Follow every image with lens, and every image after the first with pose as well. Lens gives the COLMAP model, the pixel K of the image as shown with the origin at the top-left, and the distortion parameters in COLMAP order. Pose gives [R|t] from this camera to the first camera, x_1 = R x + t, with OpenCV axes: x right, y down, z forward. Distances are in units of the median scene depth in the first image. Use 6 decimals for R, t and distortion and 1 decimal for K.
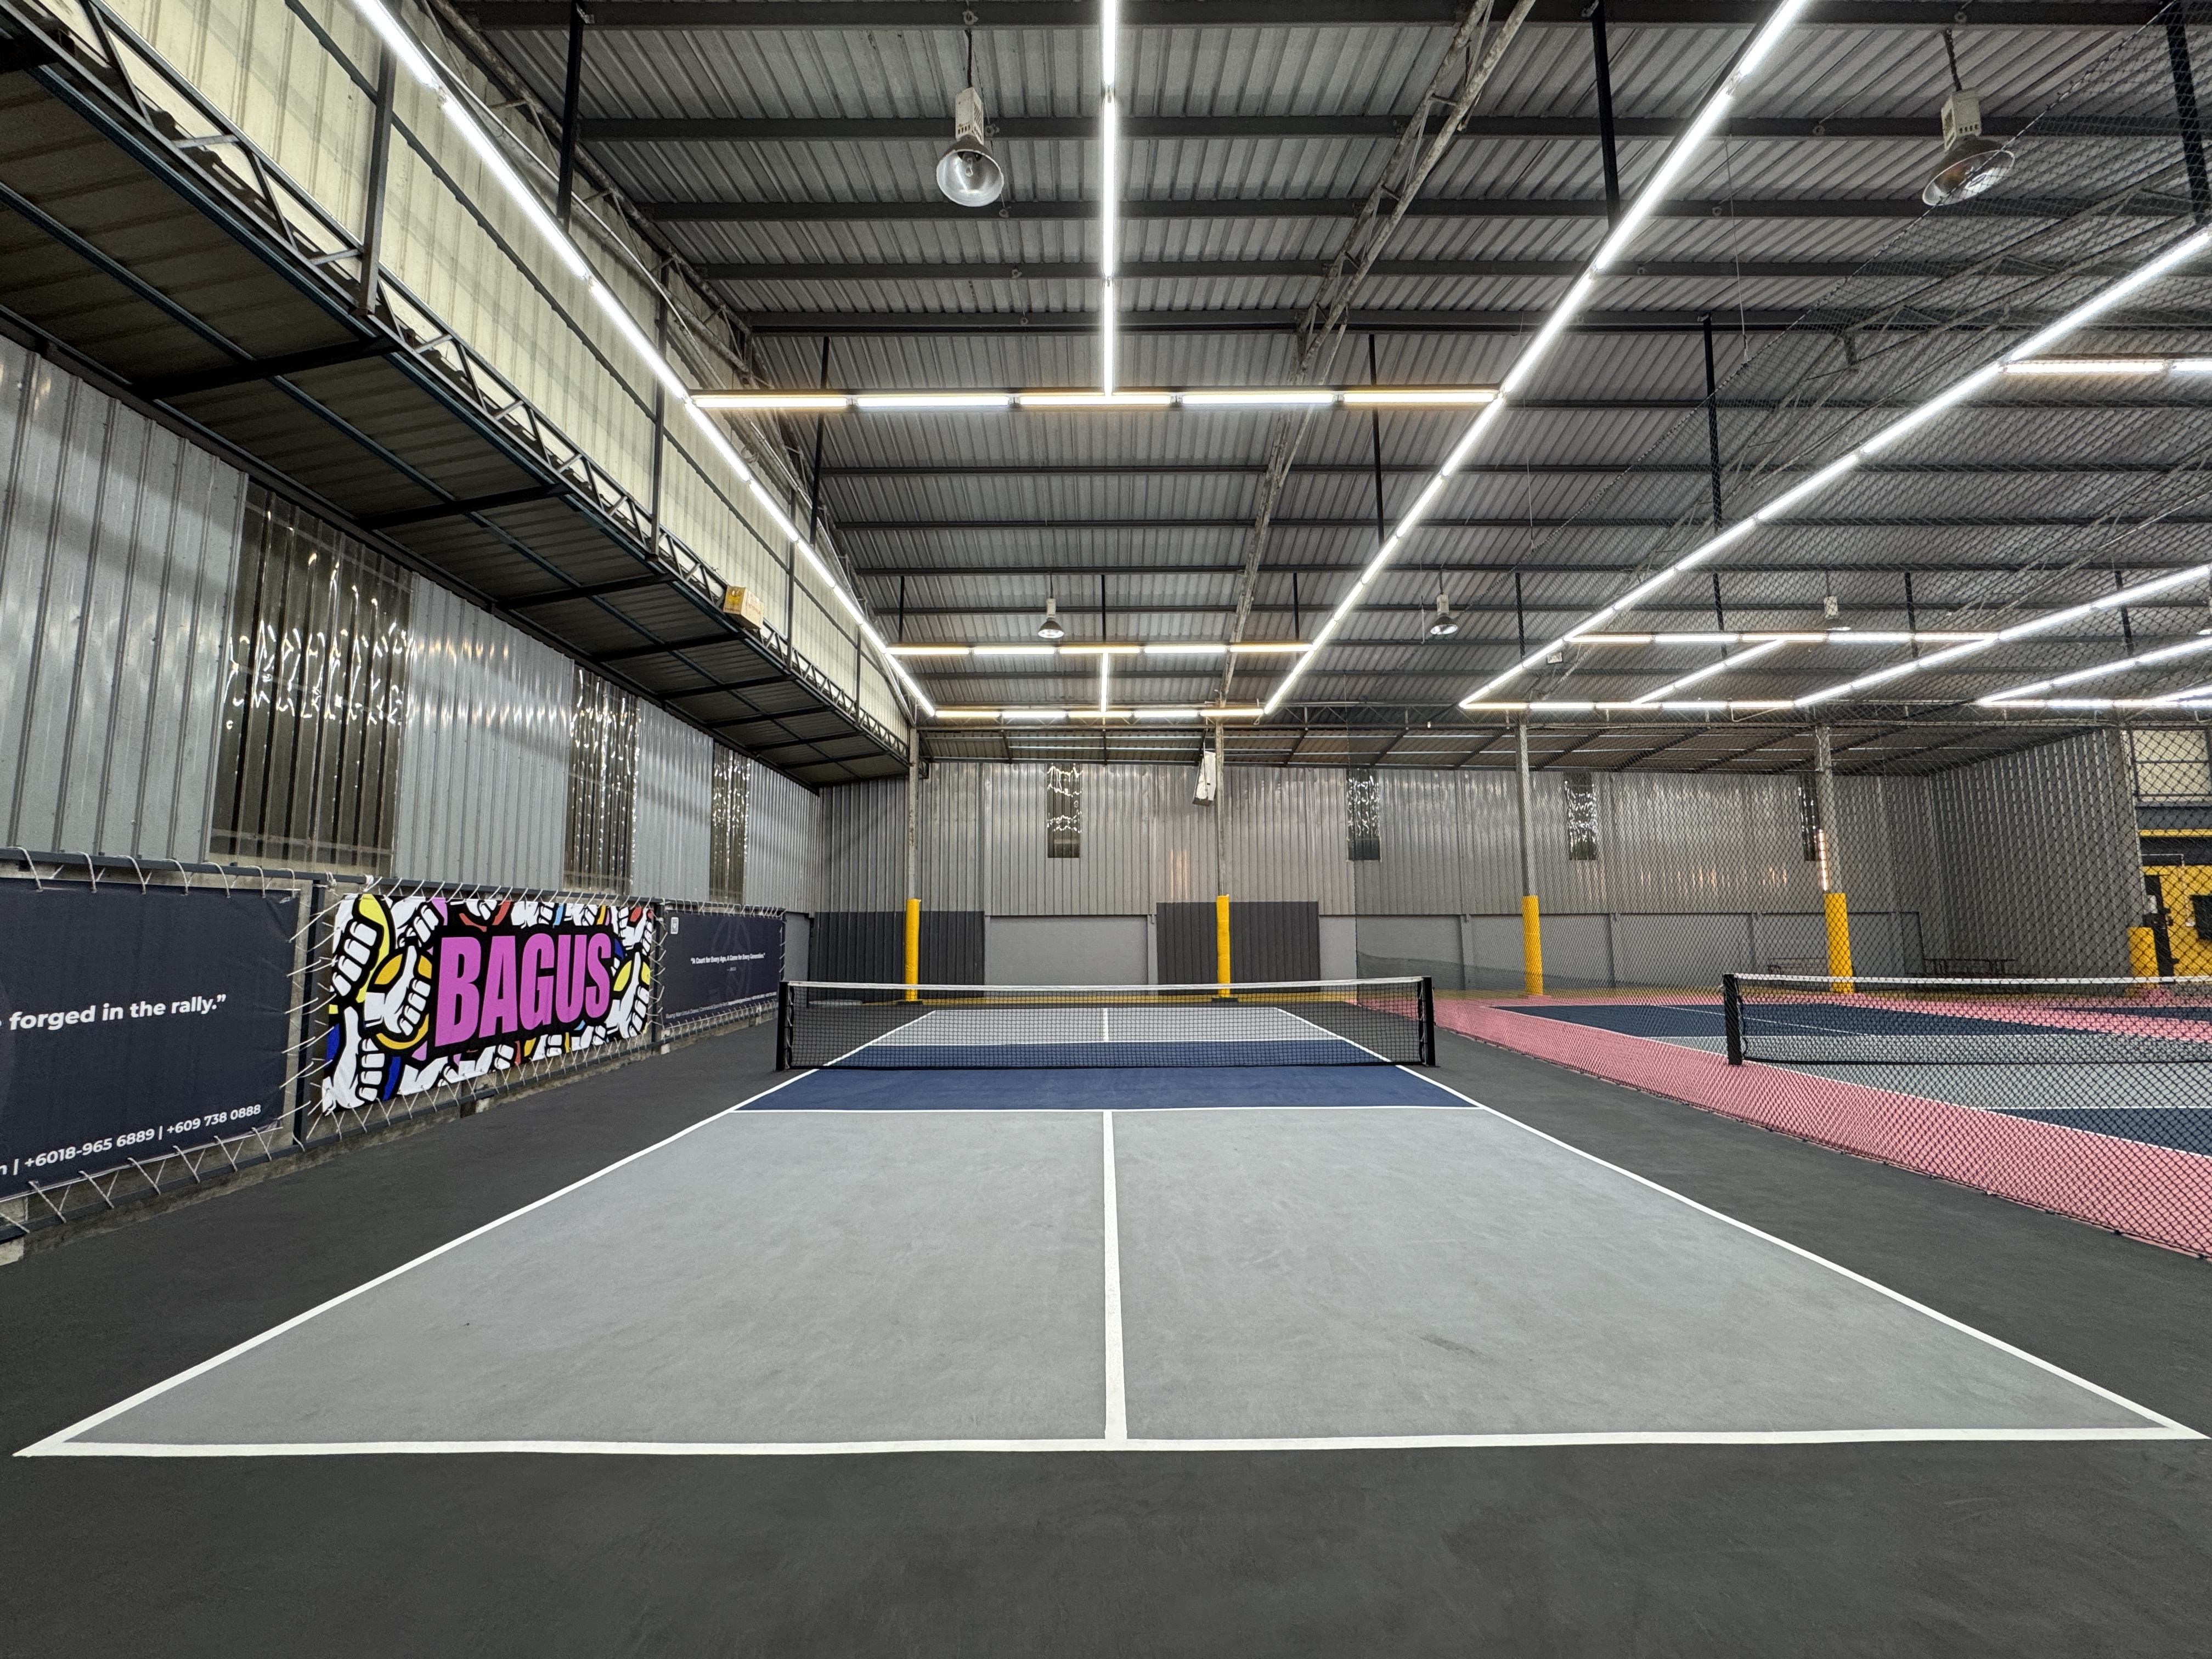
lens RADIAL K [[862.2, 0, 1083.7], [0, 862.2, 930.3], [0, 0, 1]] dist [-0.001731, -0.000078]
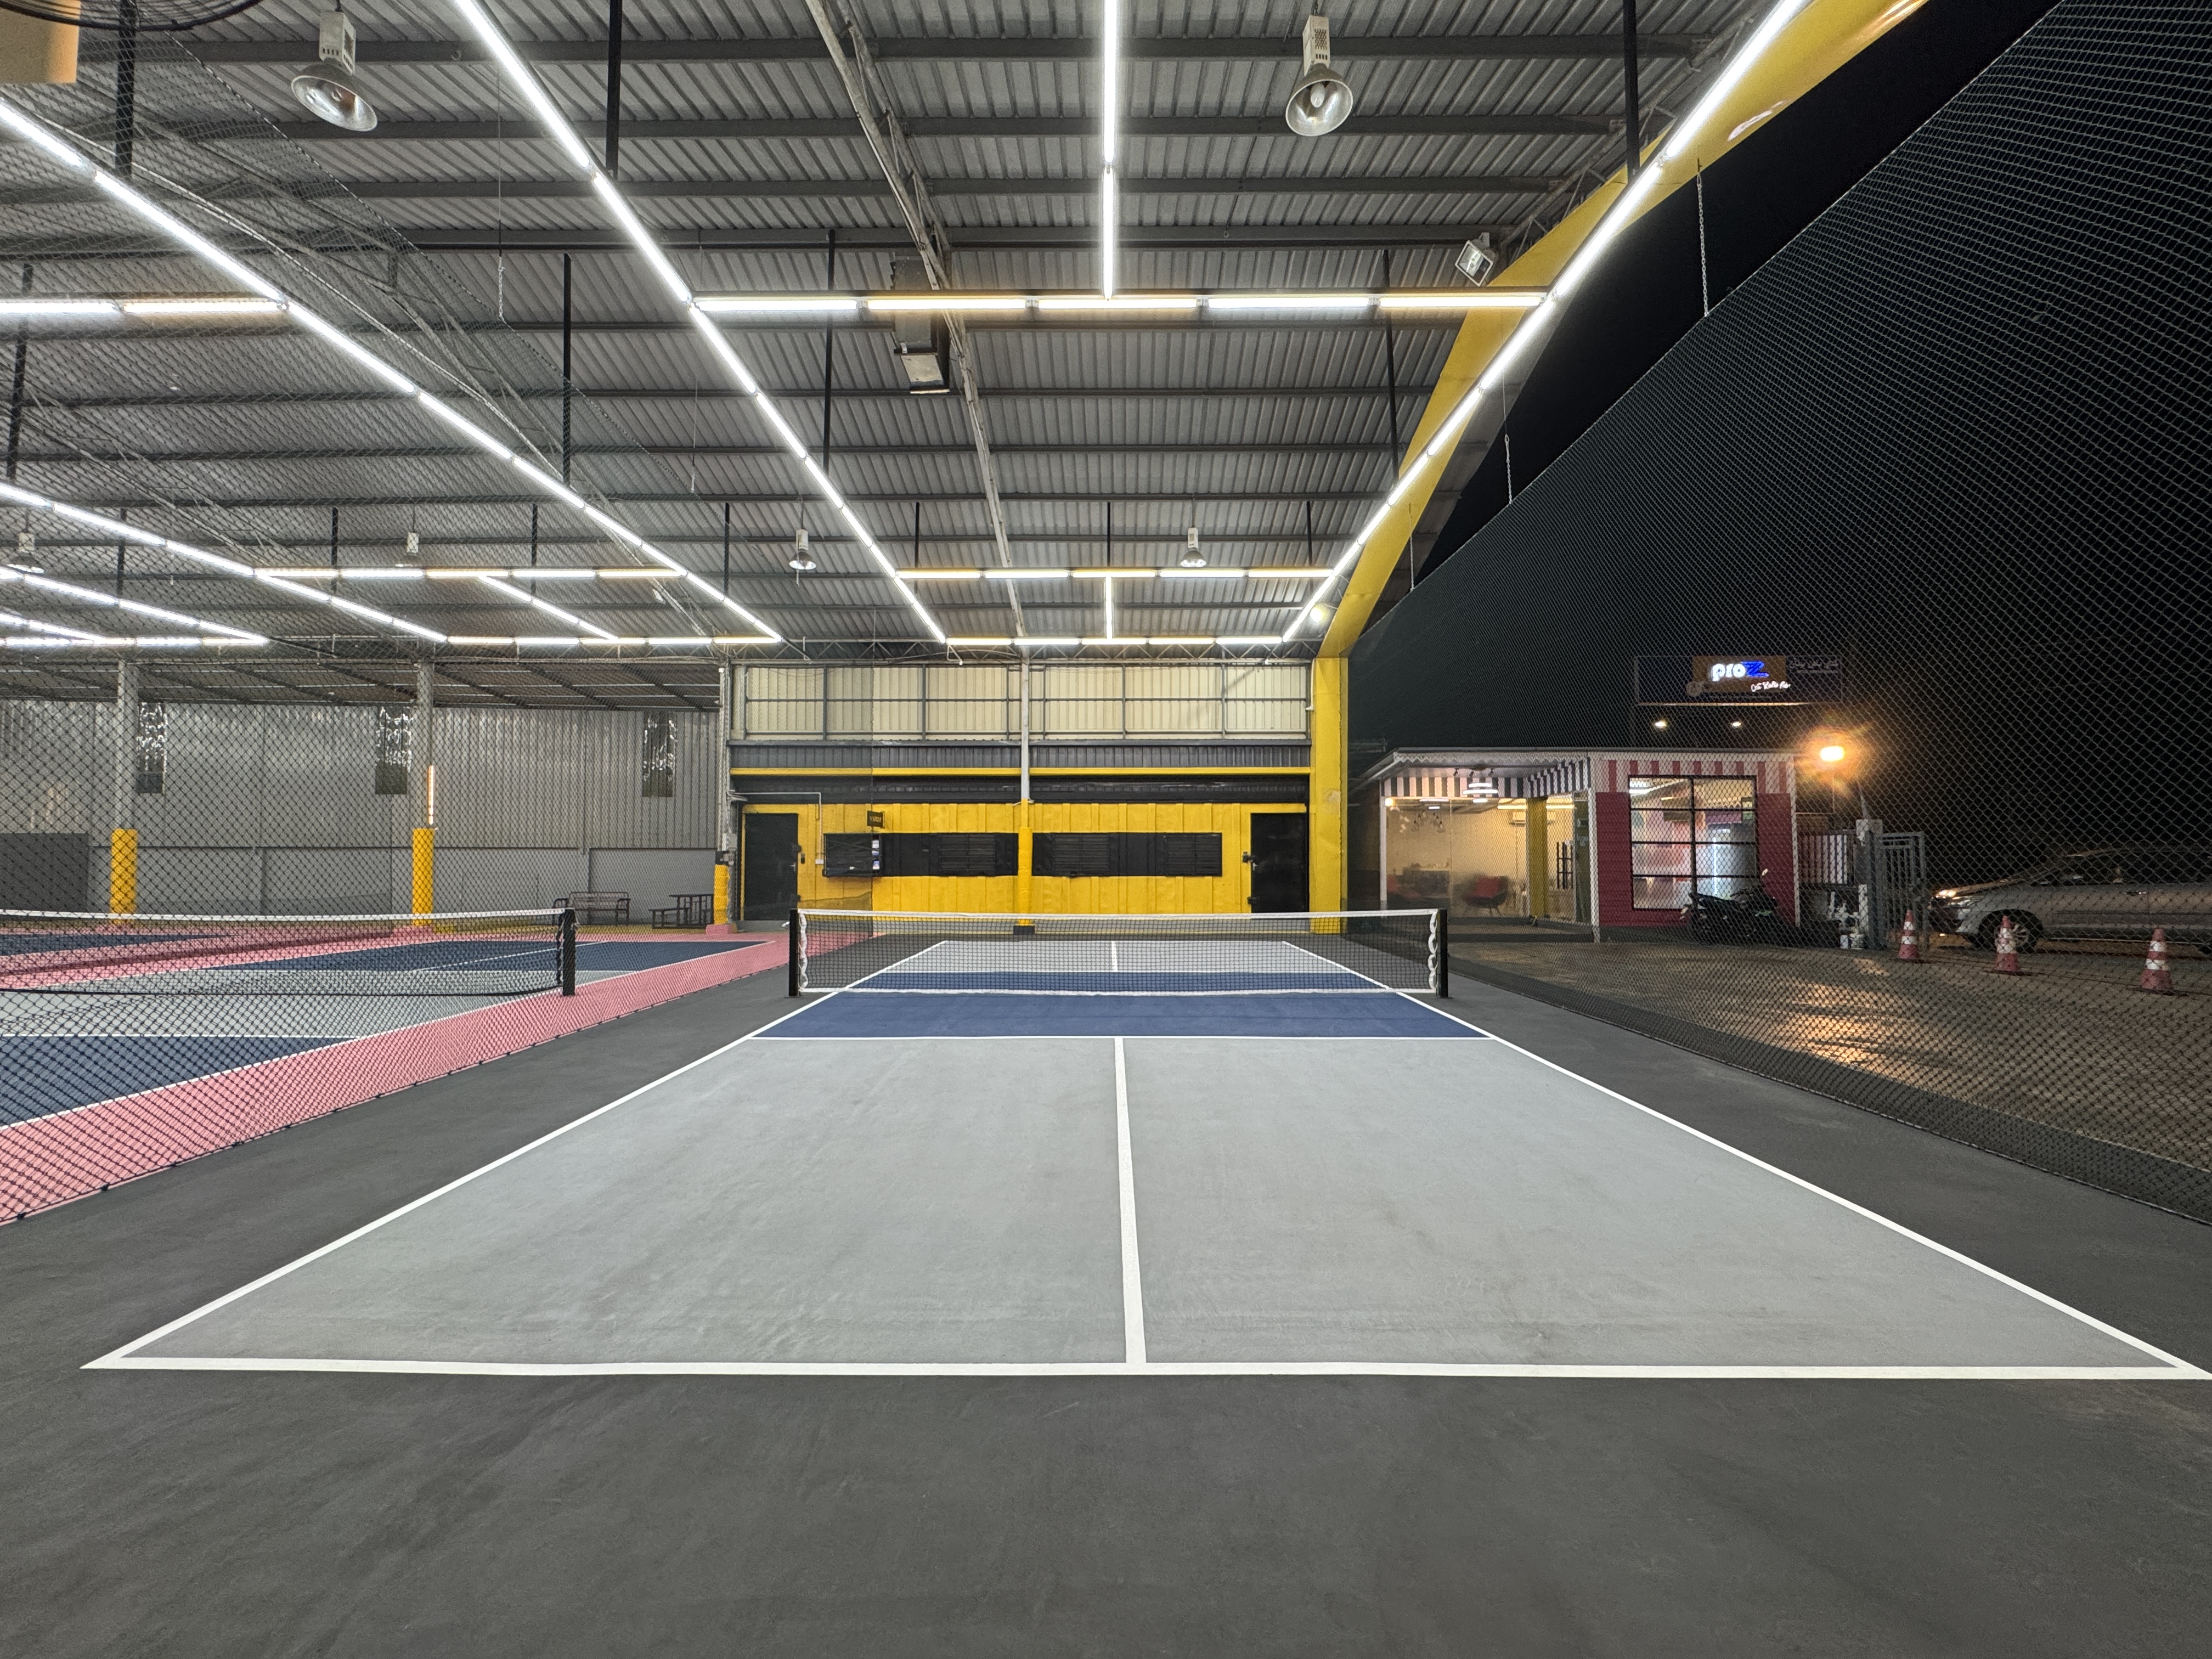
lens RADIAL K [[862.2, 0, 1131.0], [0, 862.2, 884.6], [0, 0, 1]] dist [-0.001731, -0.000078]
pose [[0.999945, 0.004084, -0.009684, 0.092033], [-0.003827, 0.999643, 0.026426, -0.000572], [0.009788, -0.026388, 0.999604, 0.000365]]
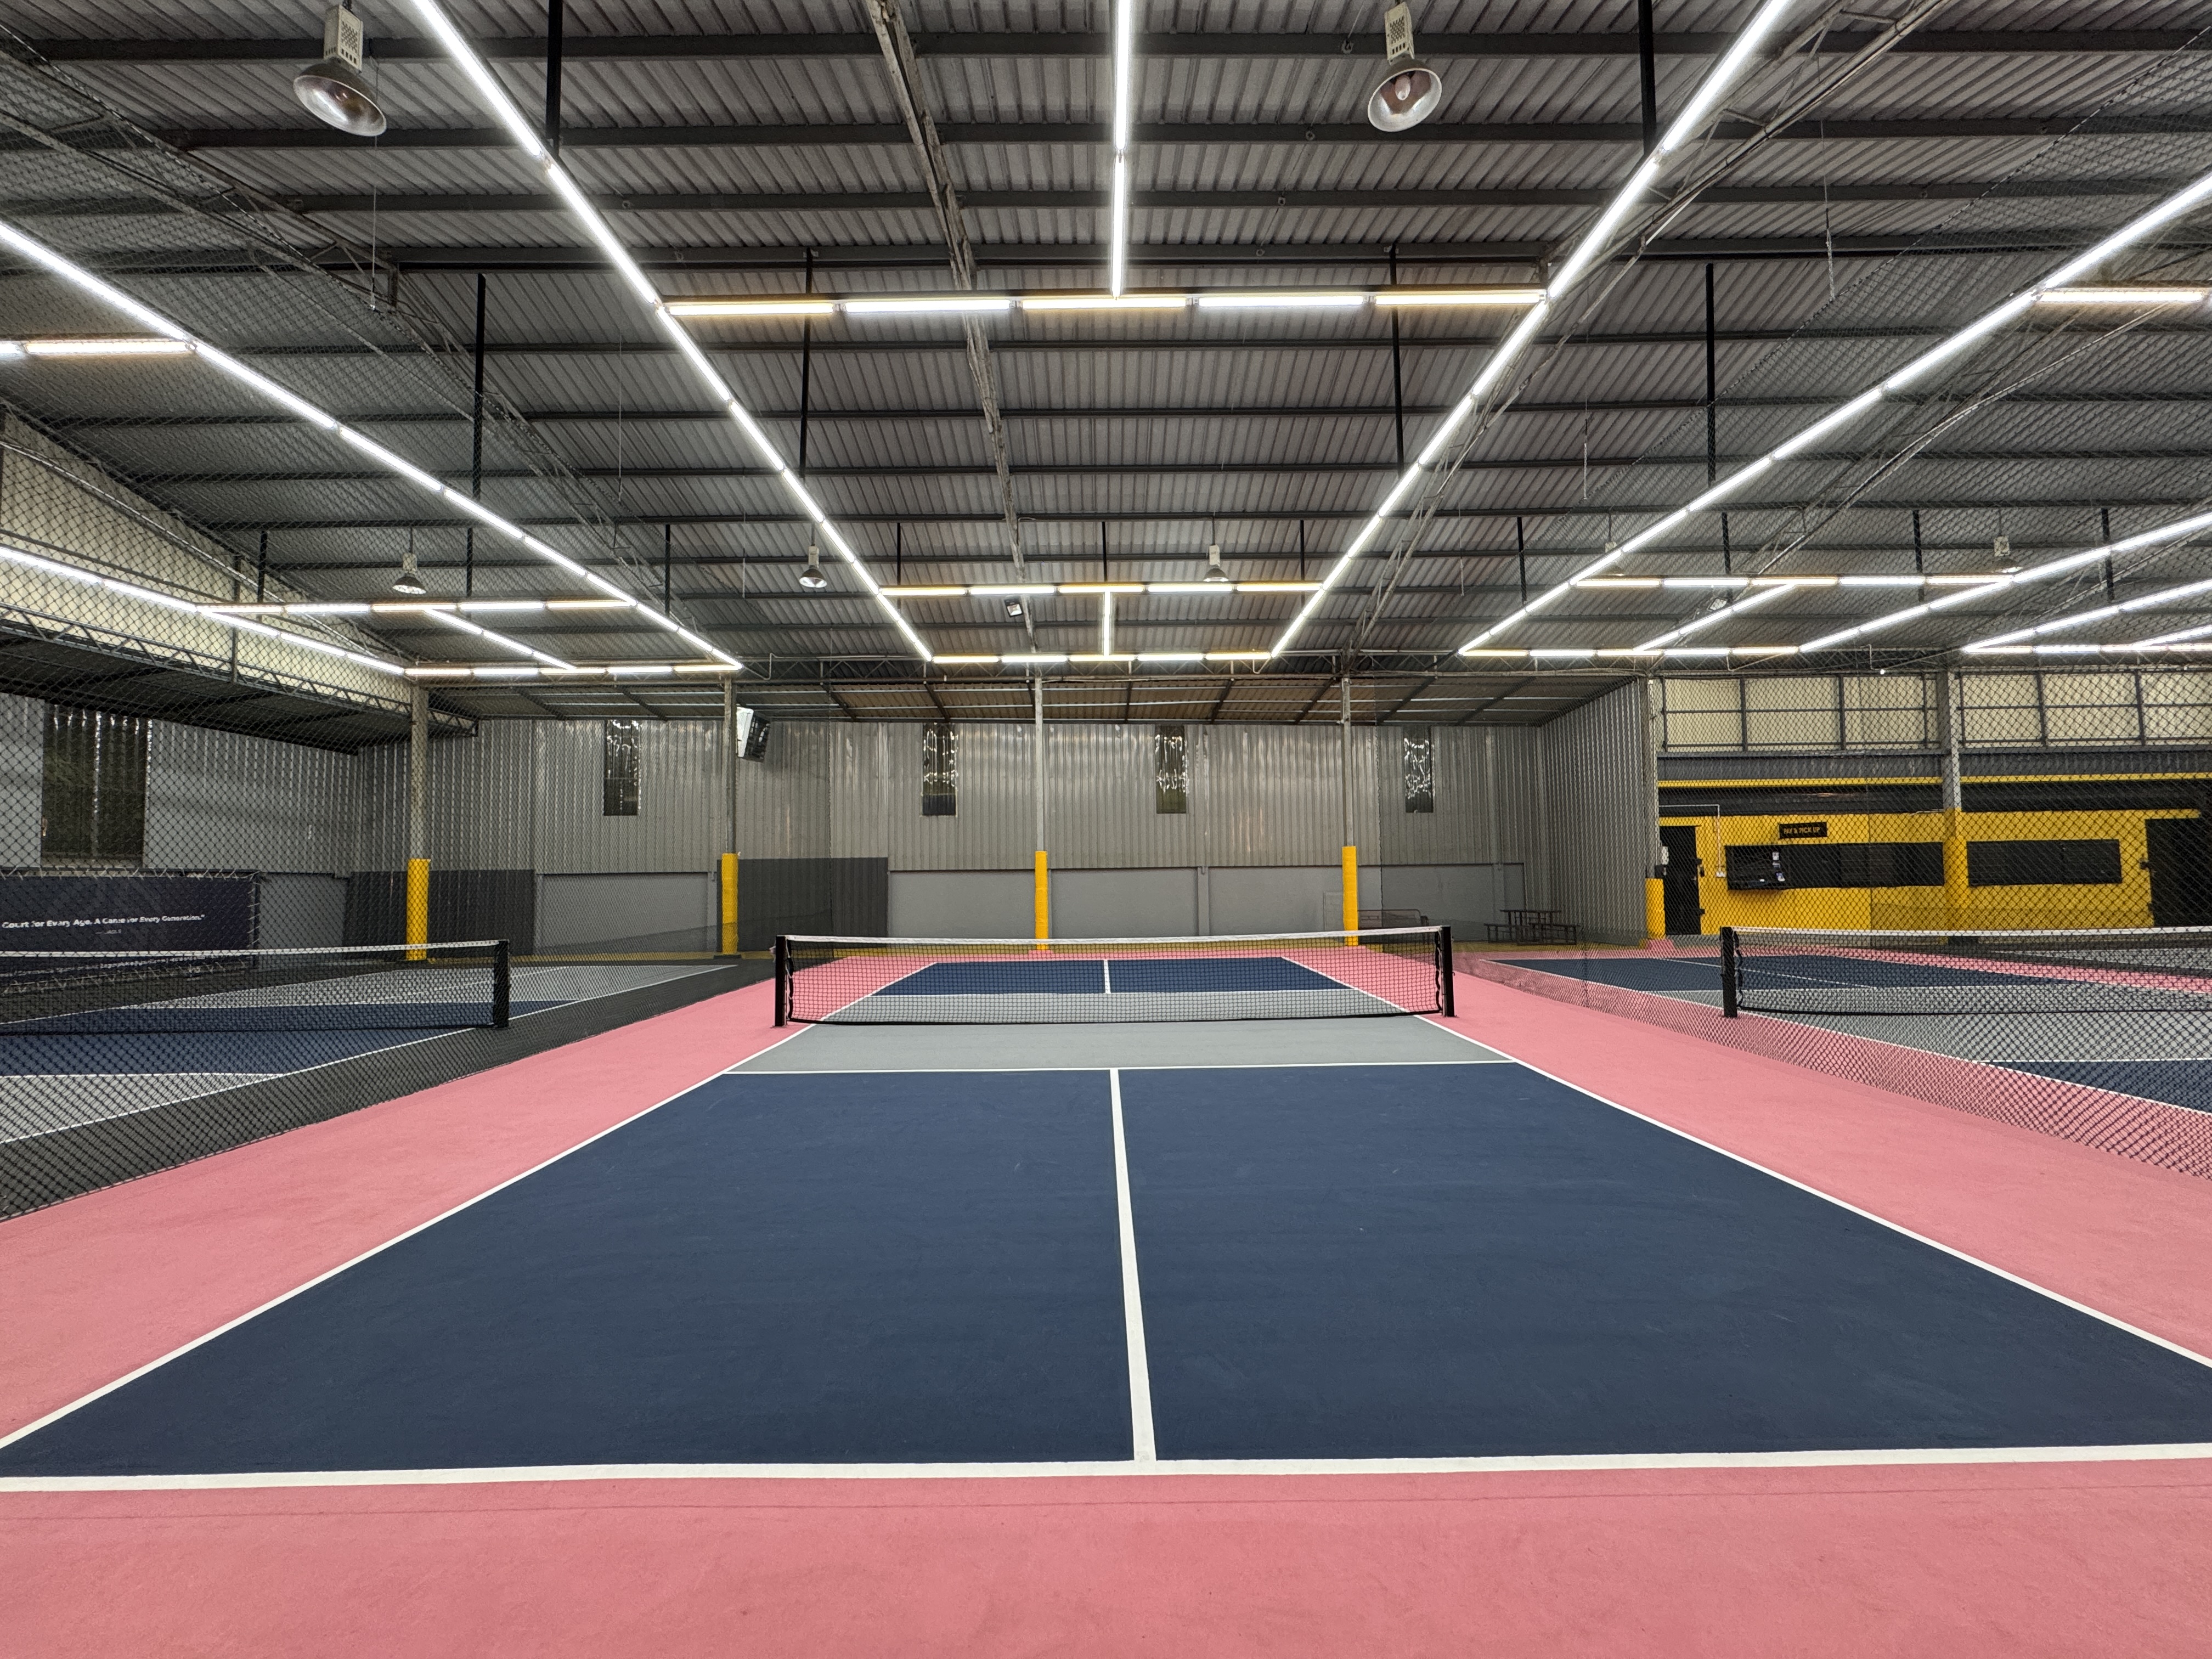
lens RADIAL K [[862.2, 0, 1073.3], [0, 862.2, 923.2], [0, 0, 1]] dist [-0.001731, -0.000078]
pose [[0.999955, -0.008670, 0.003779, -0.034094], [0.008491, 0.998943, 0.045171, 0.000236], [-0.004167, -0.045136, 0.998972, -0.000083]]
